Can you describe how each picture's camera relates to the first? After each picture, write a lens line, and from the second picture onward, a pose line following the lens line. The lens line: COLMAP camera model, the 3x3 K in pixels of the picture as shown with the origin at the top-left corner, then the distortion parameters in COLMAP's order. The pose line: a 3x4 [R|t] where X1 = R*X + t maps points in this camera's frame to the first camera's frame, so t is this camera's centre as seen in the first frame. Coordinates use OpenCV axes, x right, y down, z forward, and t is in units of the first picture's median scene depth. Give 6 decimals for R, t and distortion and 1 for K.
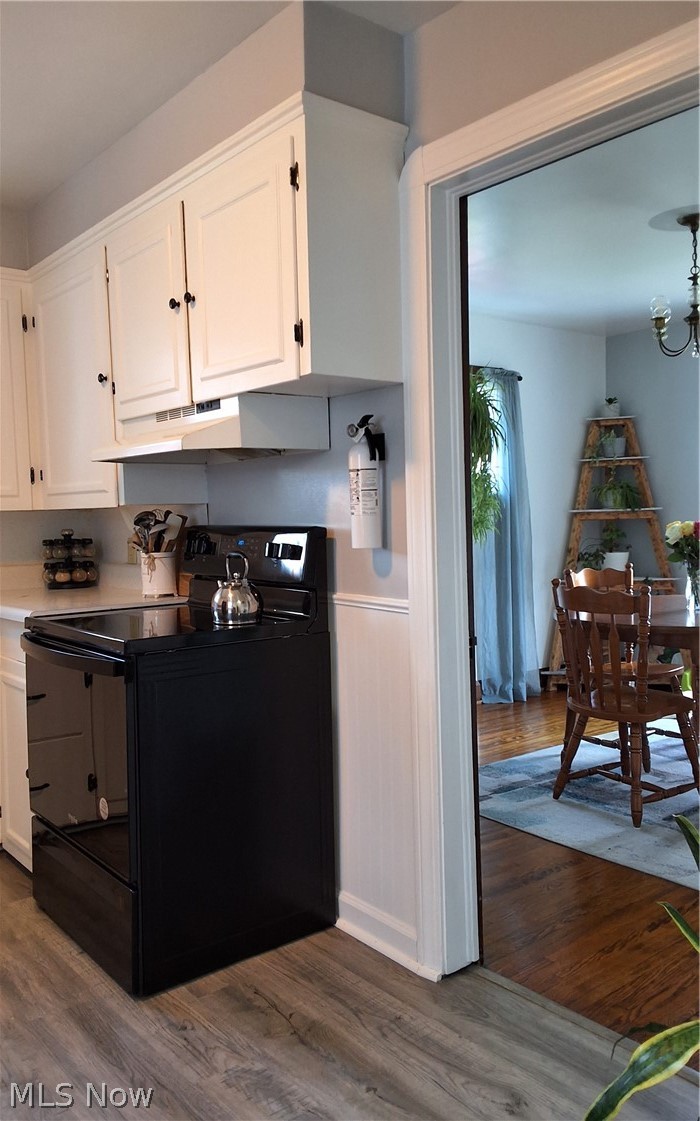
lens RADIAL K [[891.3, 0, 368.4], [0, 891.3, 547.8], [0, 0, 1]] dist [0.117752, -0.183143]
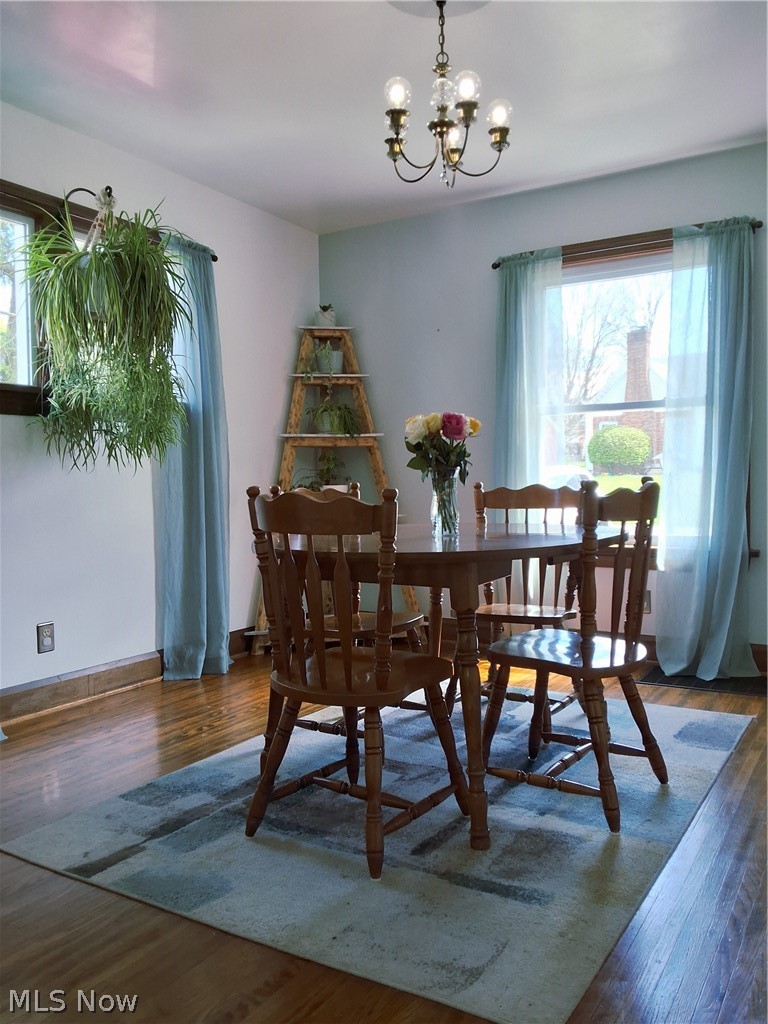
lens RADIAL K [[841.0, 0, 389.2], [0, 841.0, 509.1], [0, 0, 1]] dist [0.101622, -0.002192]
pose [[0.941205, -0.001186, 0.337834, 0.076930], [0.003643, 0.999971, -0.006638, 0.043685], [-0.337817, 0.007479, 0.941182, 0.317459]]
